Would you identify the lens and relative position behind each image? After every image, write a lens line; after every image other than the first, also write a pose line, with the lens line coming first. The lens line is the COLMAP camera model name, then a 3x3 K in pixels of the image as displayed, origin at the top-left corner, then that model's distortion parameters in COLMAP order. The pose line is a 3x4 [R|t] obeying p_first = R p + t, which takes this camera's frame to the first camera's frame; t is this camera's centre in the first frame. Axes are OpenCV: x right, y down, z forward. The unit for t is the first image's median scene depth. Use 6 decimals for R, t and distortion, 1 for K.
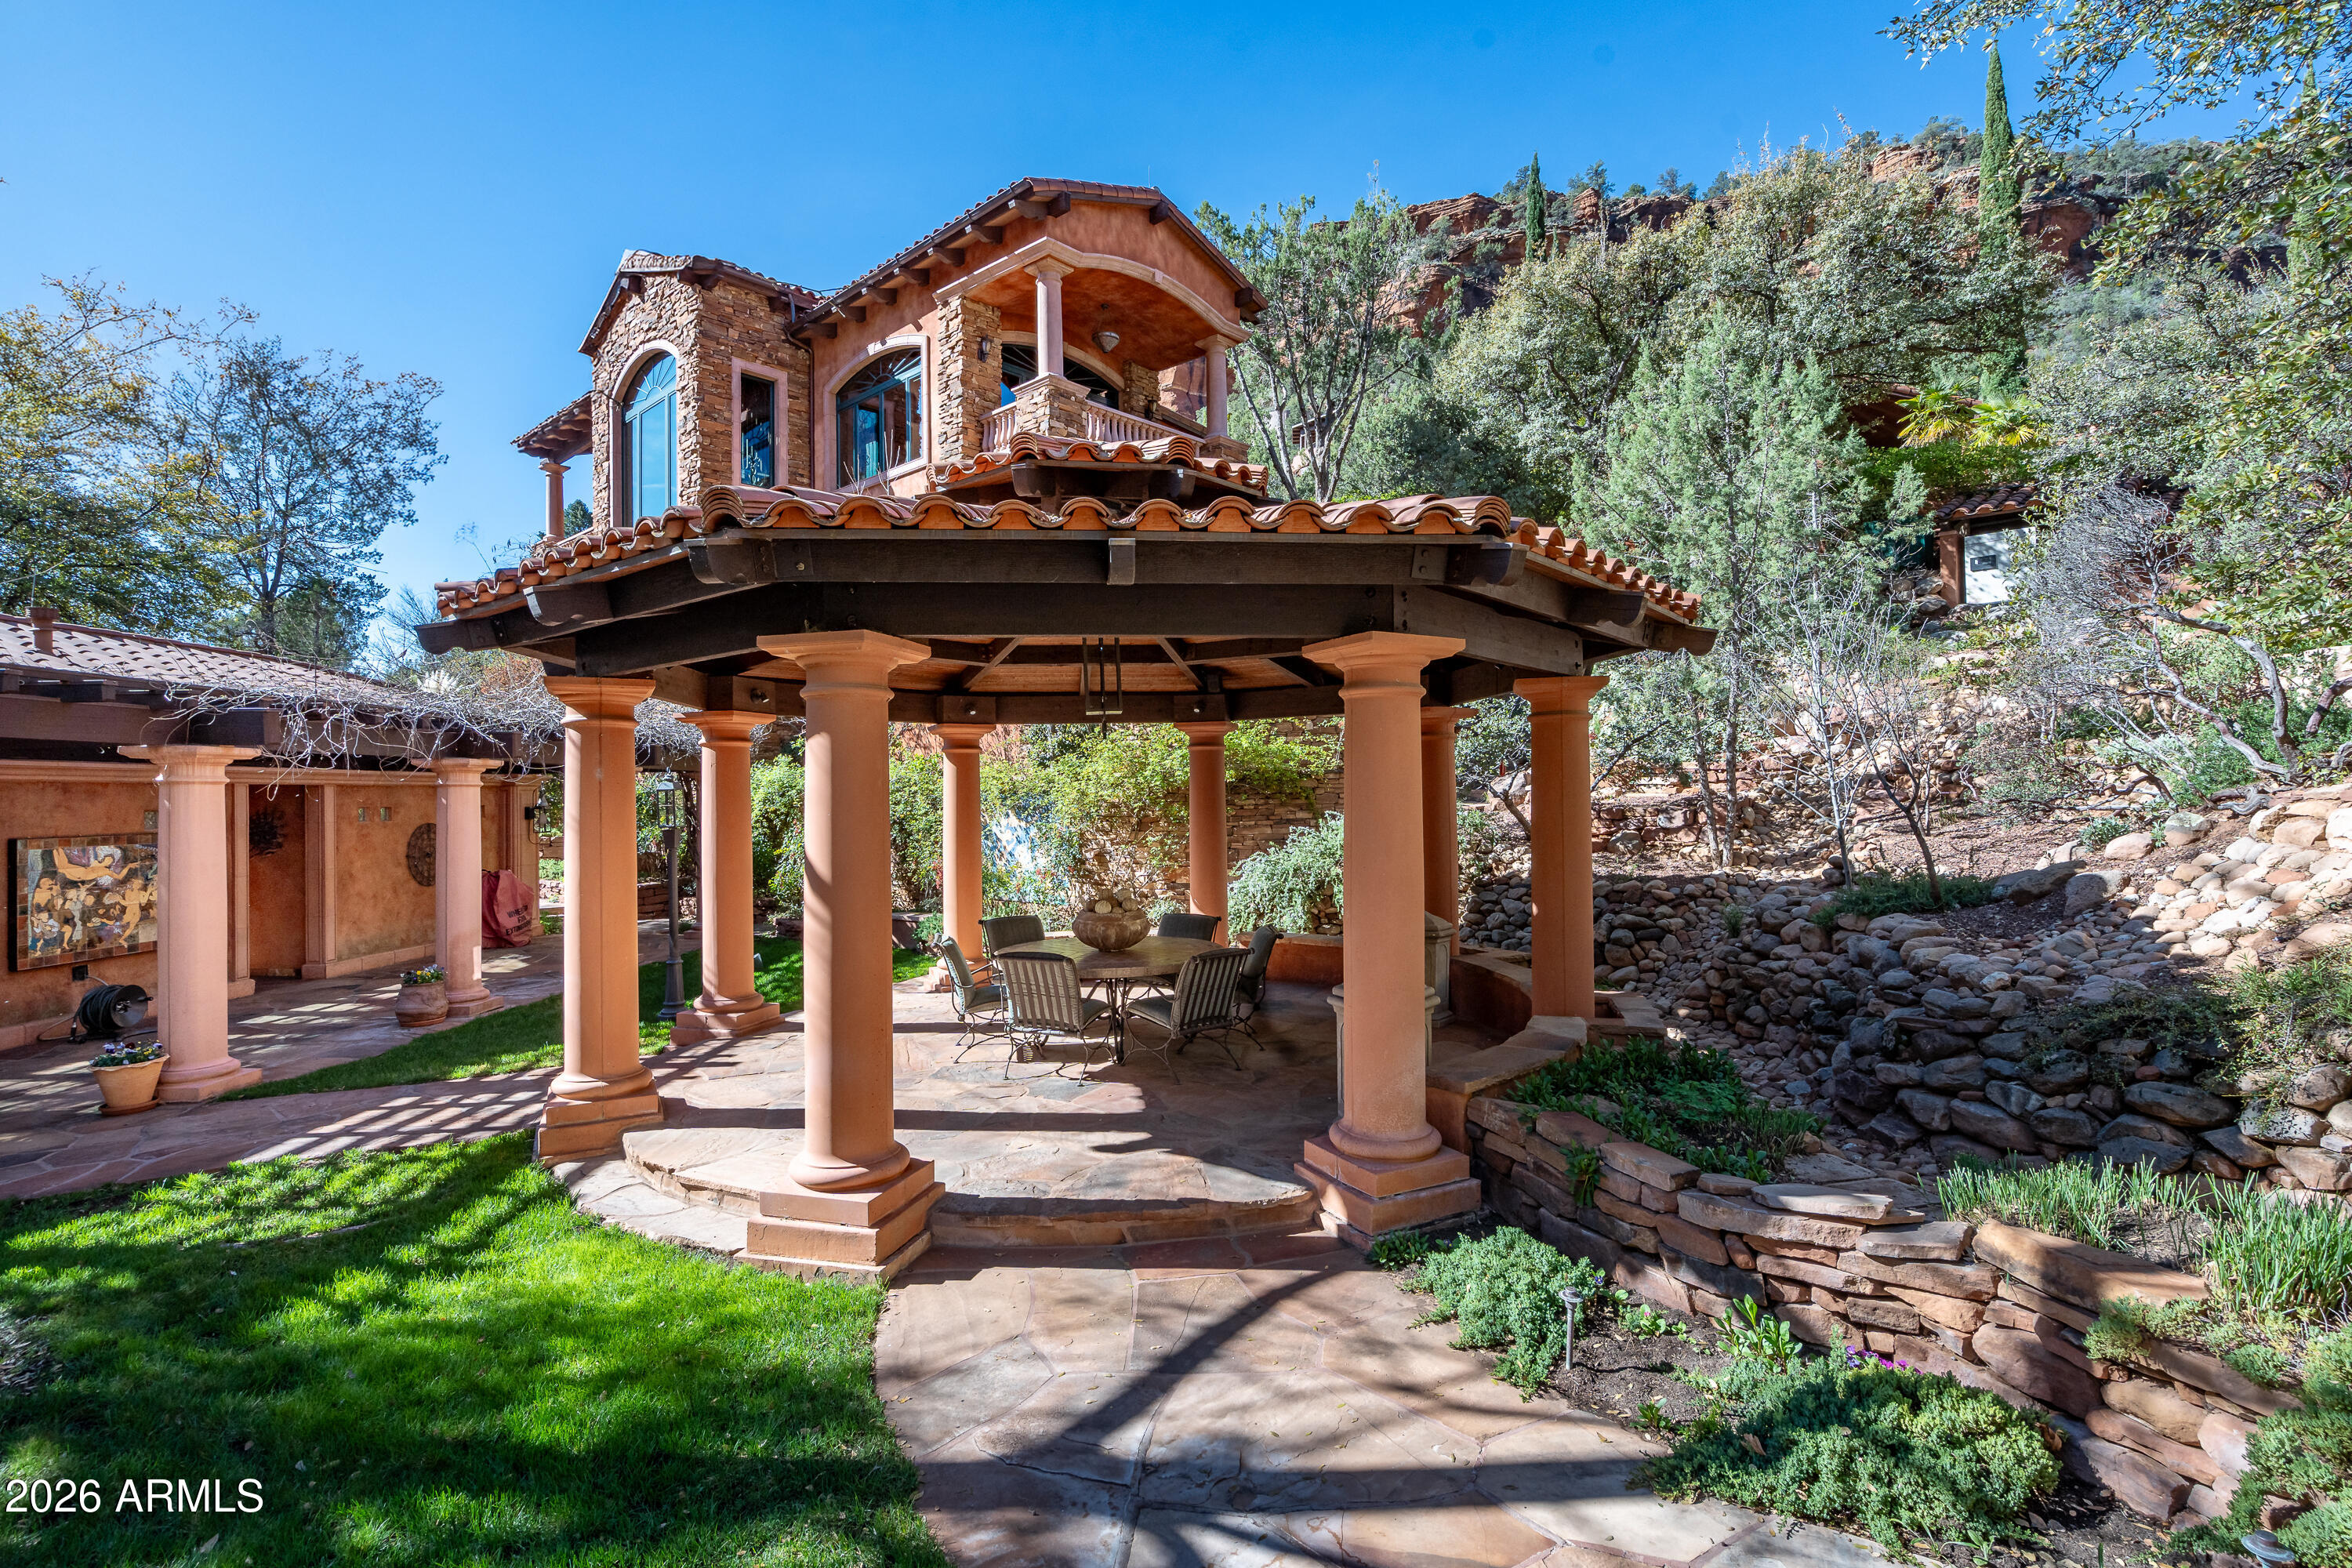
lens RADIAL K [[1088.6, 0, 1172.1], [0, 1088.6, 761.3], [0, 0, 1]] dist [-0.002524, 0.000102]
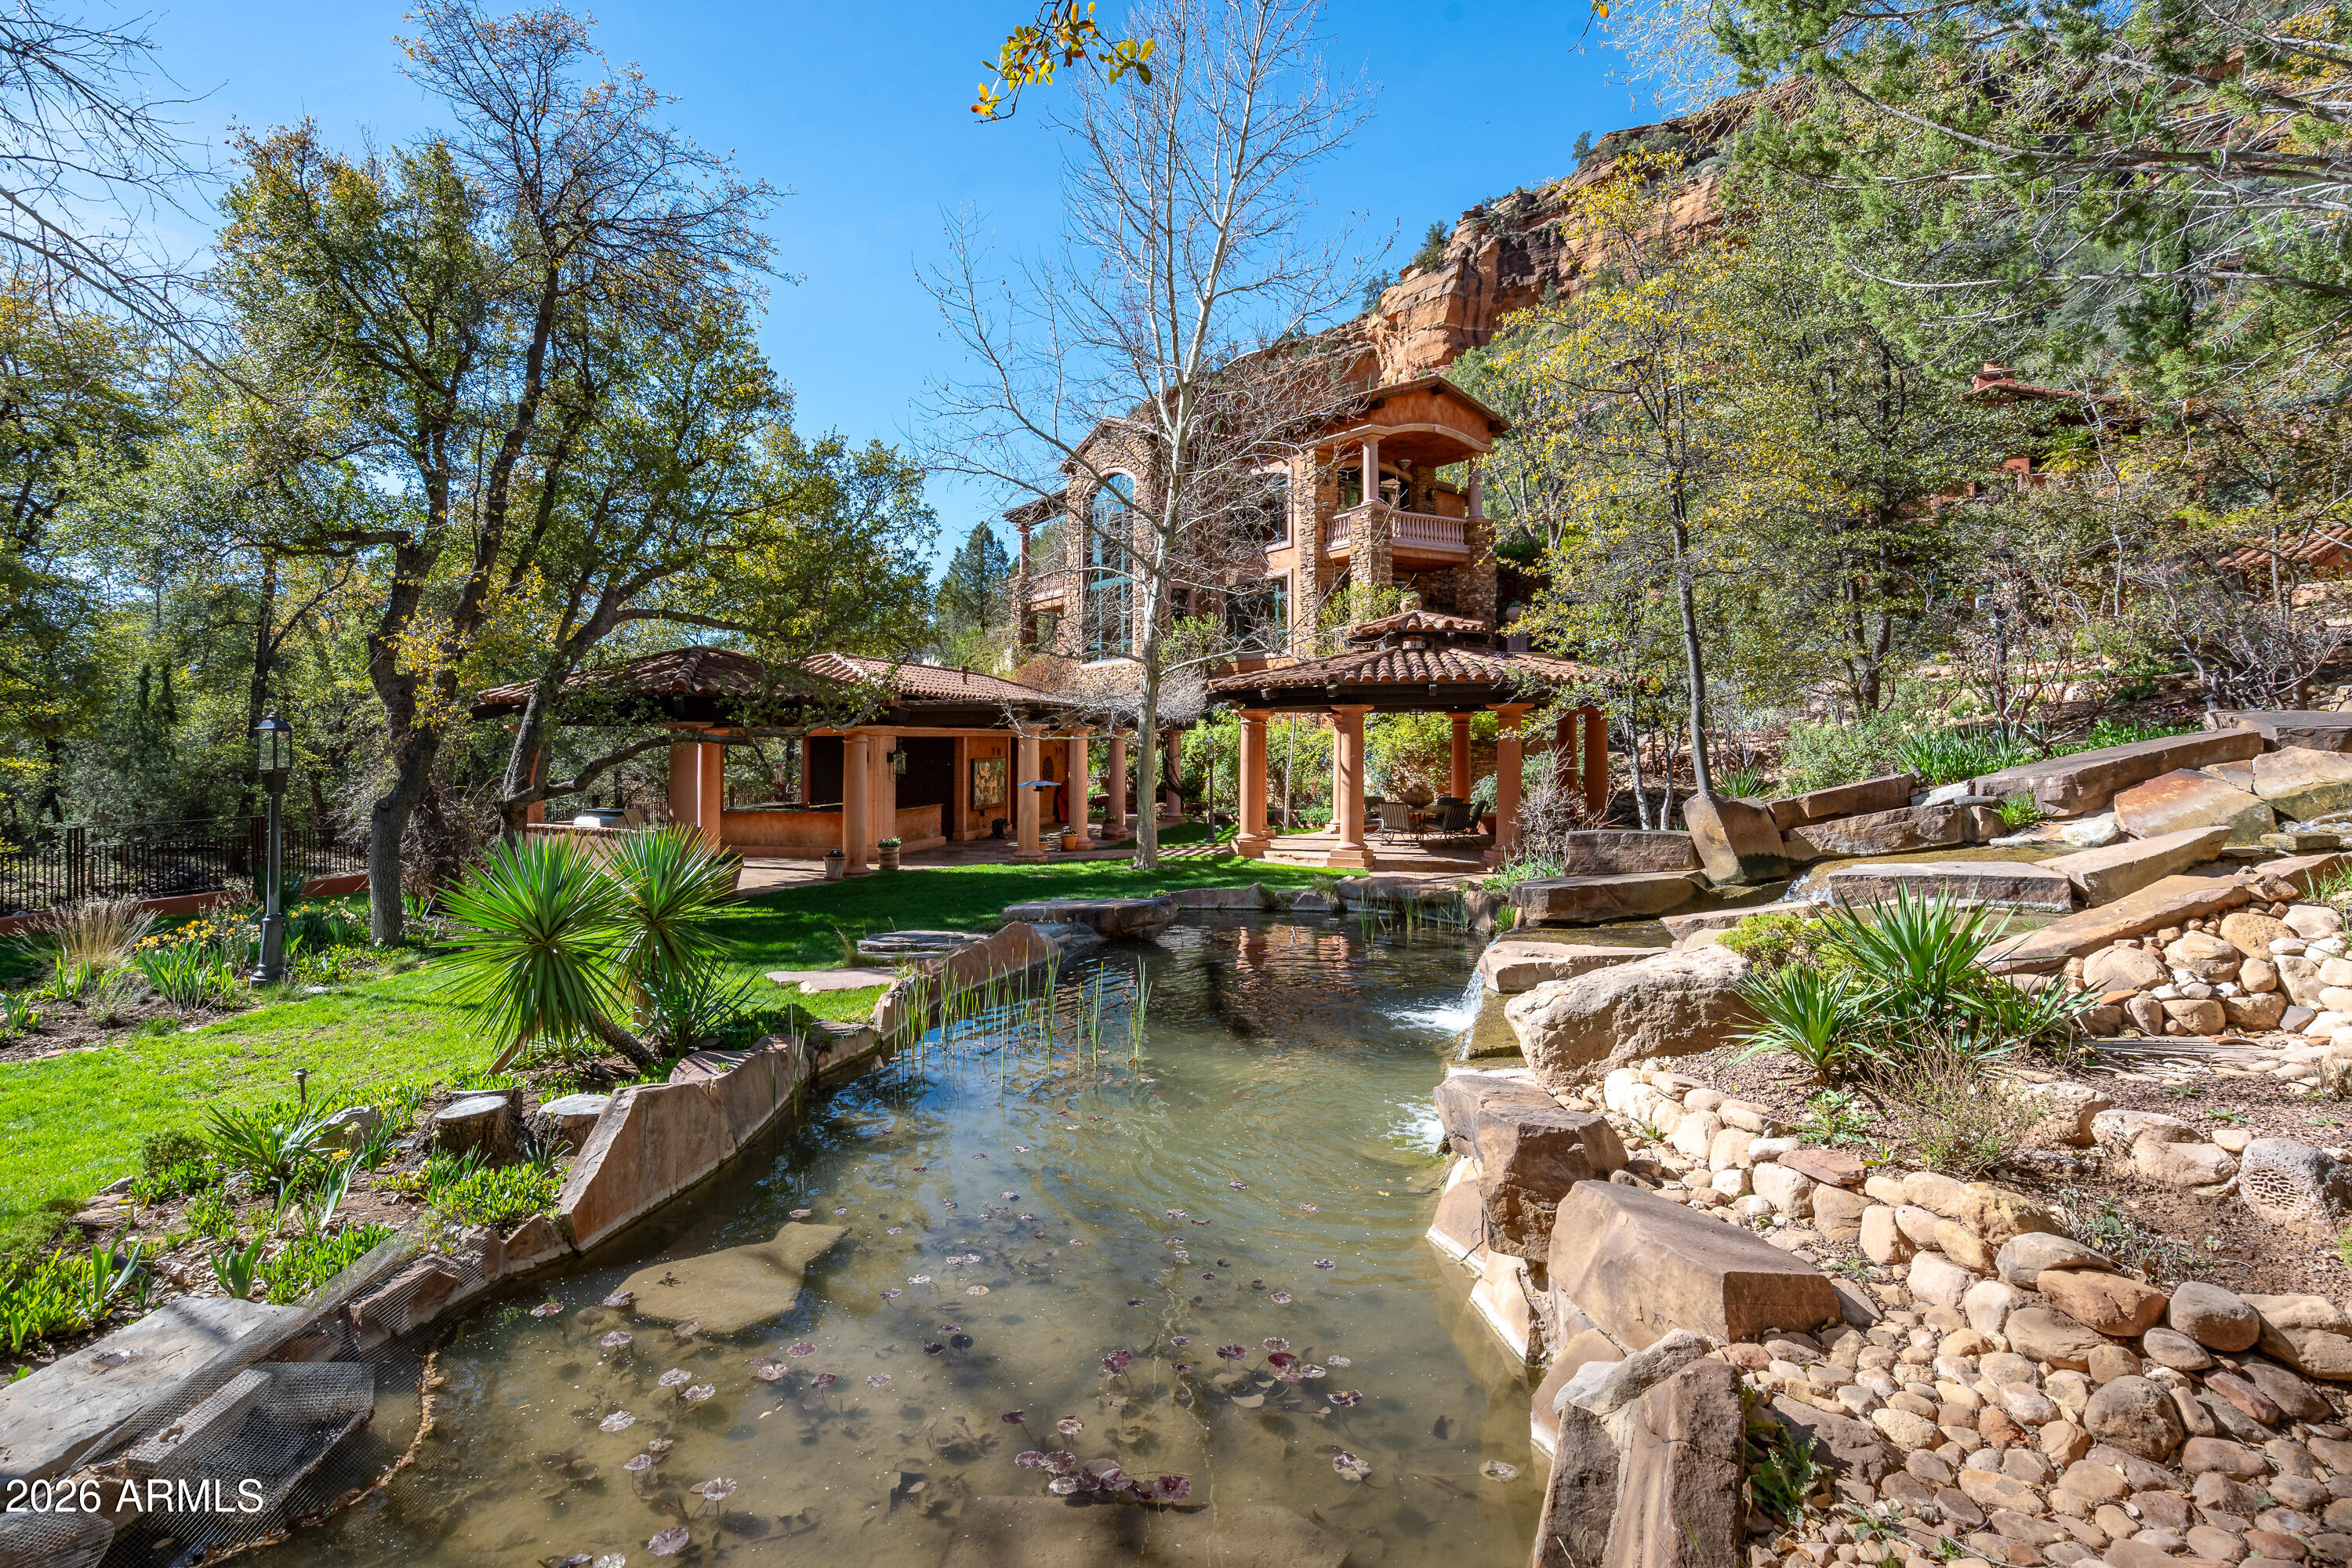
lens RADIAL K [[1164.3, 0, 1167.8], [0, 1164.3, 731.4], [0, 0, 1]] dist [0.000747, 0.001976]
pose [[0.972610, 0.008055, -0.232305, 0.004350], [-0.007631, 0.999967, 0.002724, 0.002839], [0.232319, -0.000877, 0.972639, -0.844770]]
